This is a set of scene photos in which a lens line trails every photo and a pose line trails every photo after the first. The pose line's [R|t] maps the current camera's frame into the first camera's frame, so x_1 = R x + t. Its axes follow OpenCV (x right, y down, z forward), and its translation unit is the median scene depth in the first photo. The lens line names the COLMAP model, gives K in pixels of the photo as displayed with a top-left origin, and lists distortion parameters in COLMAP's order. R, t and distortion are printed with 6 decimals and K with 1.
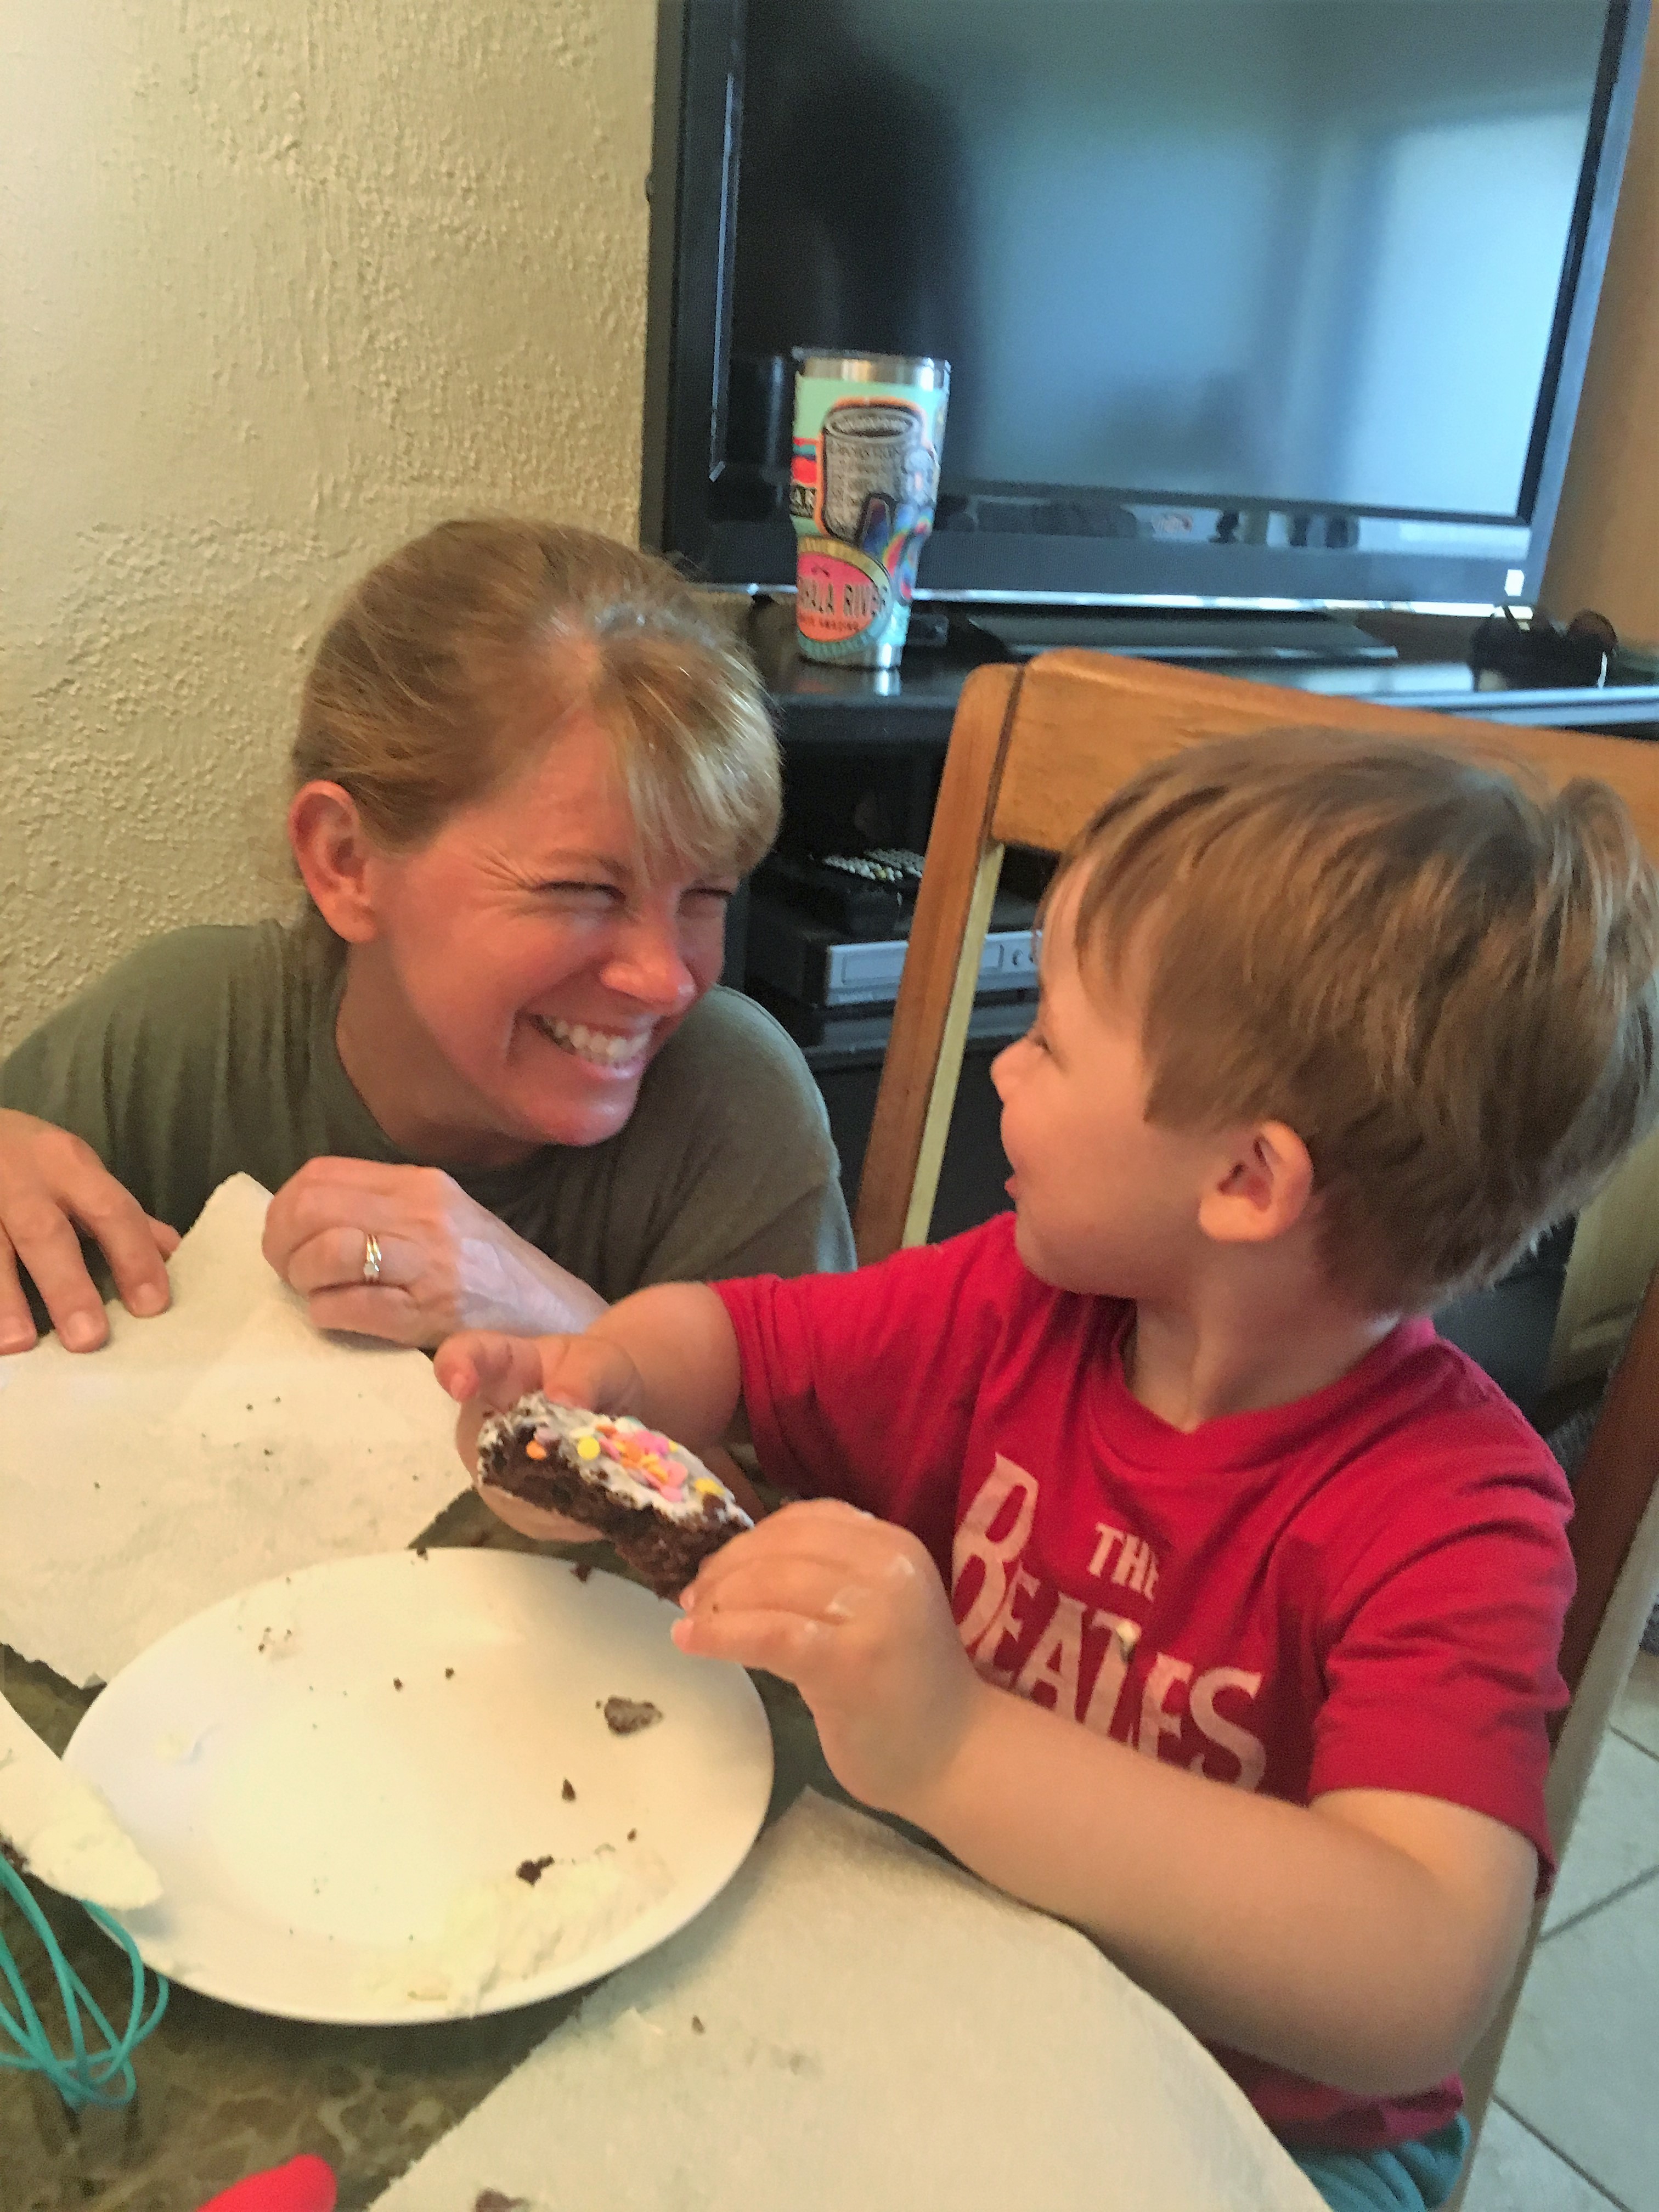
lens RADIAL K [[1903.7, 0, 829.5], [0, 1903.7, 1106.0], [0, 0, 1]] dist [0.100379, -0.122705]
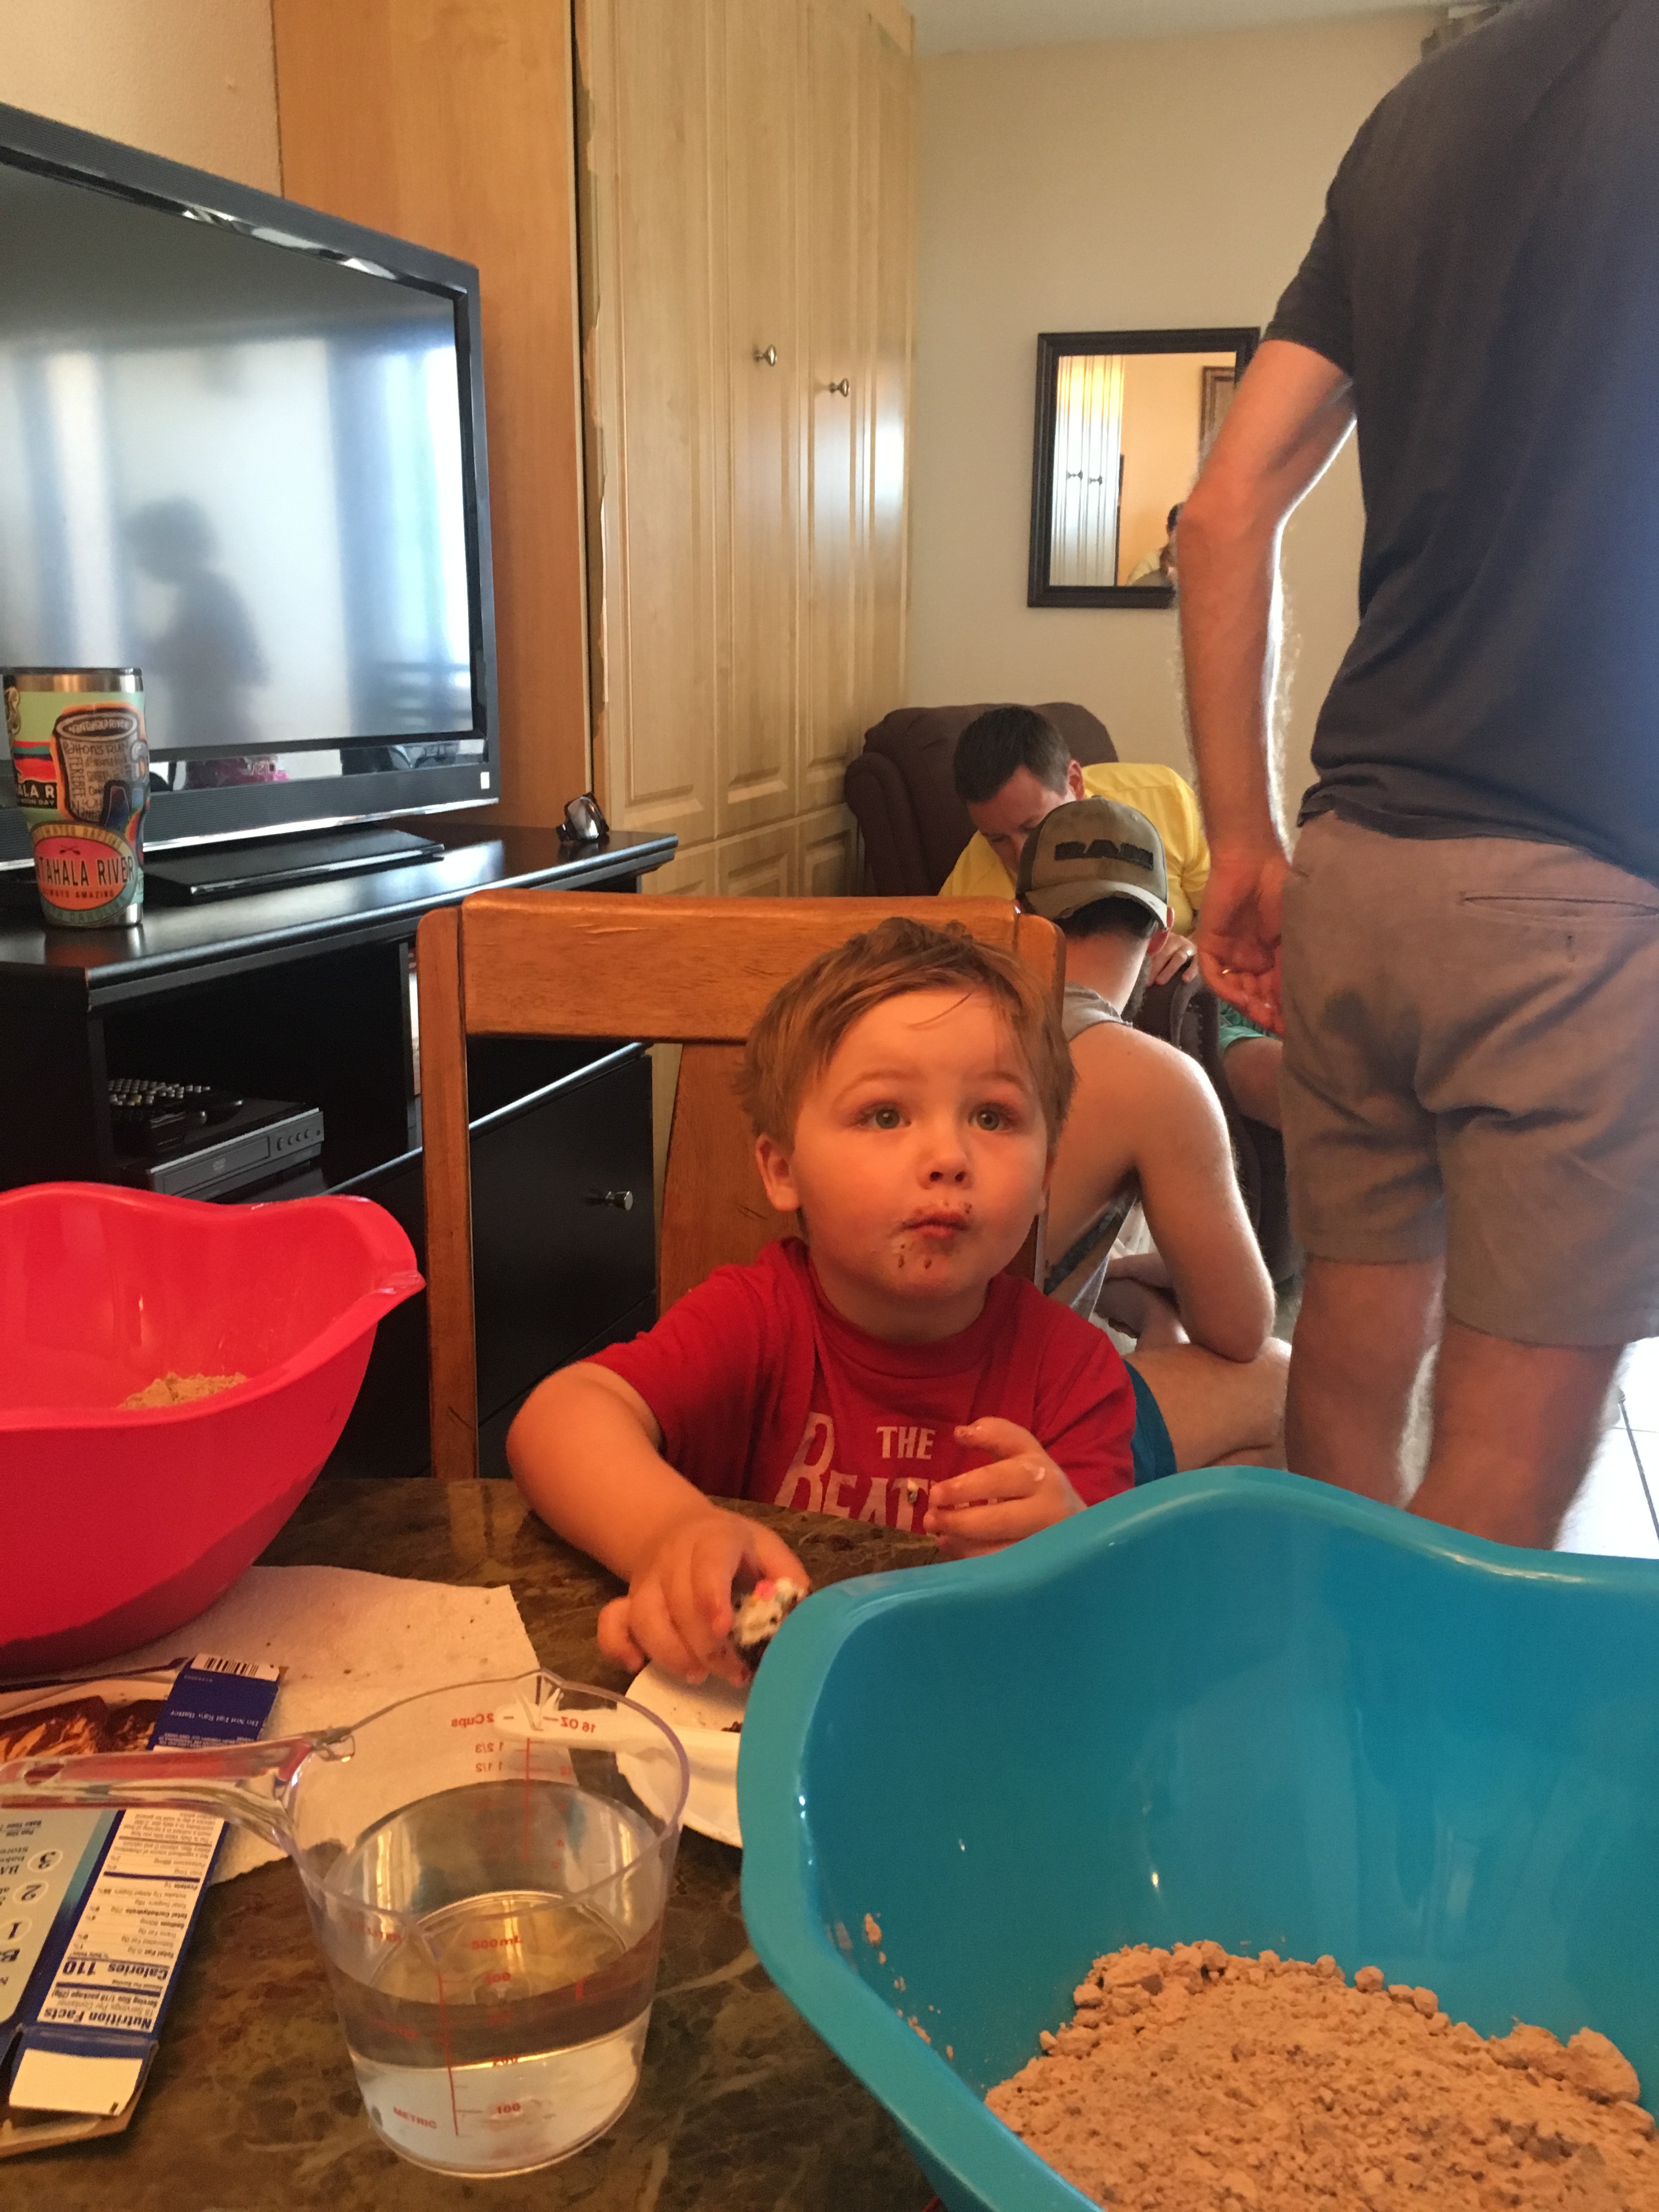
lens RADIAL K [[1927.8, 0, 829.5], [0, 1927.8, 1106.0], [0, 0, 1]] dist [0.103293, -0.162081]
pose [[0.778932, -0.215990, 0.588739, -0.329643], [0.260638, 0.965391, 0.009335, -0.024029], [-0.570380, 0.146177, 0.808269, -0.151275]]
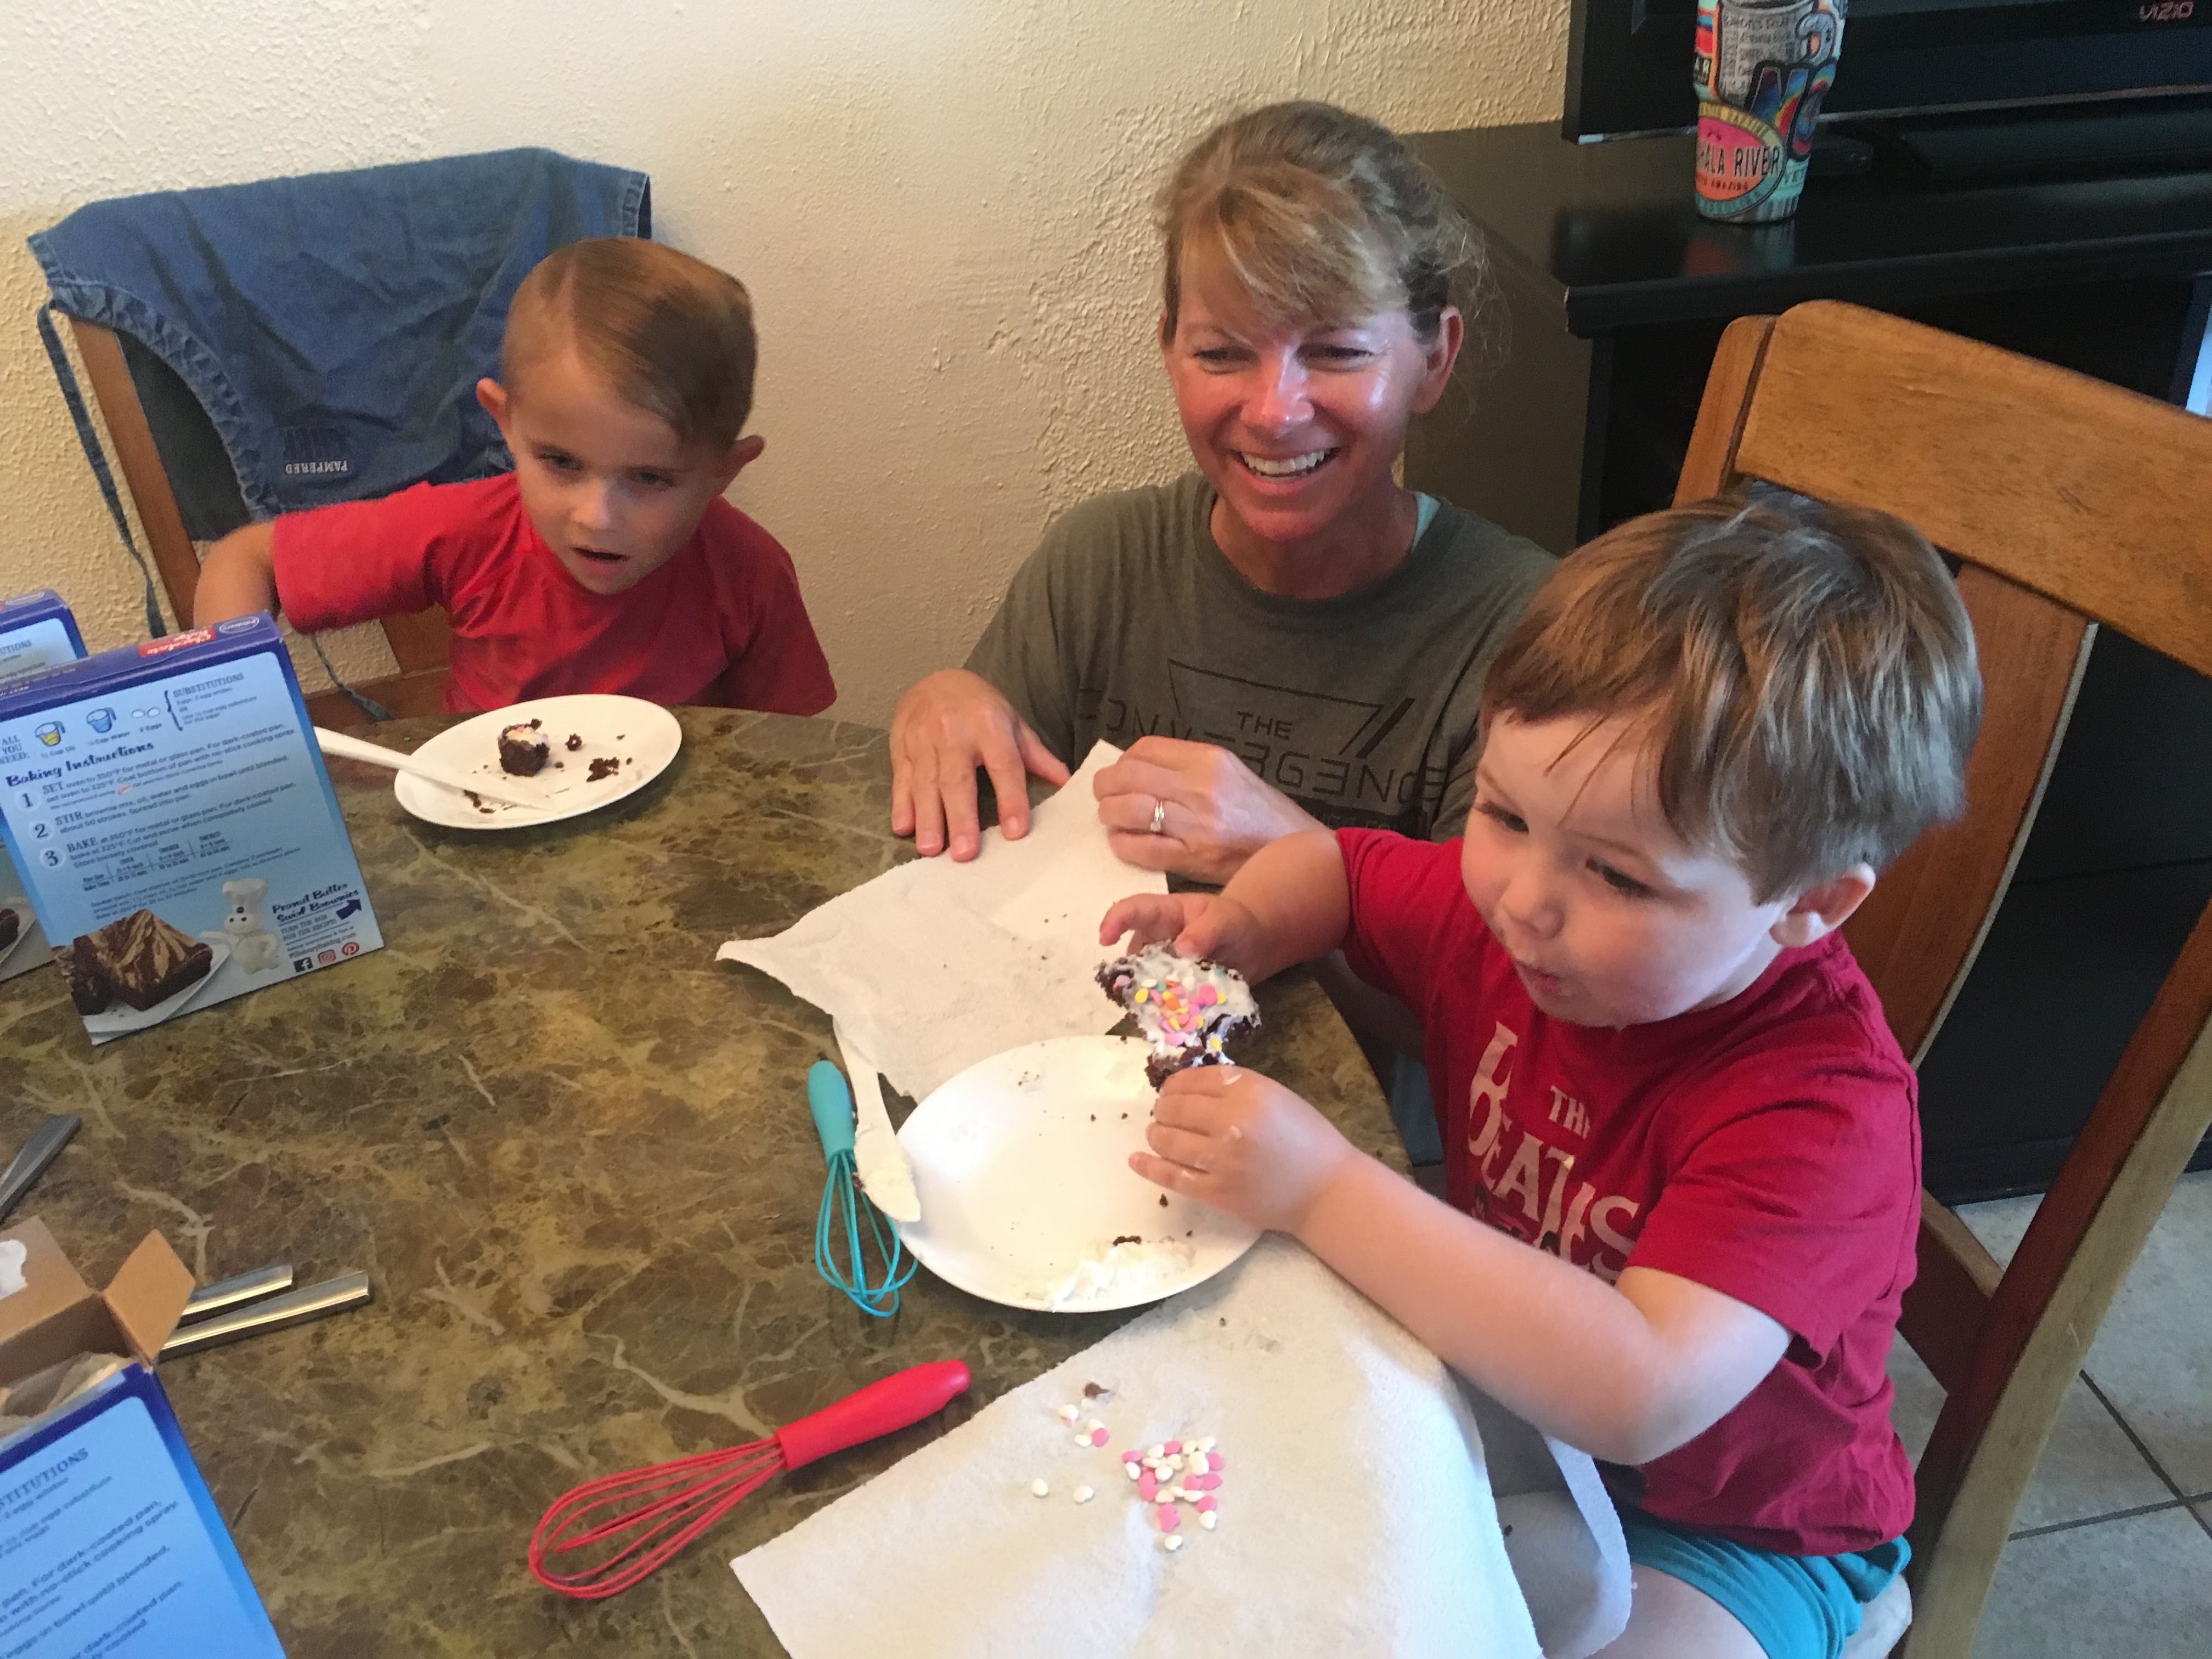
lens RADIAL K [[1911.8, 0, 1106.0], [0, 1911.8, 829.5], [0, 0, 1]] dist [0.094543, -0.129244]
pose [[0.901779, 0.106940, -0.418757, 0.164821], [-0.020939, 0.978578, 0.204810, -0.102895], [0.431689, -0.175925, 0.884700, -0.151237]]
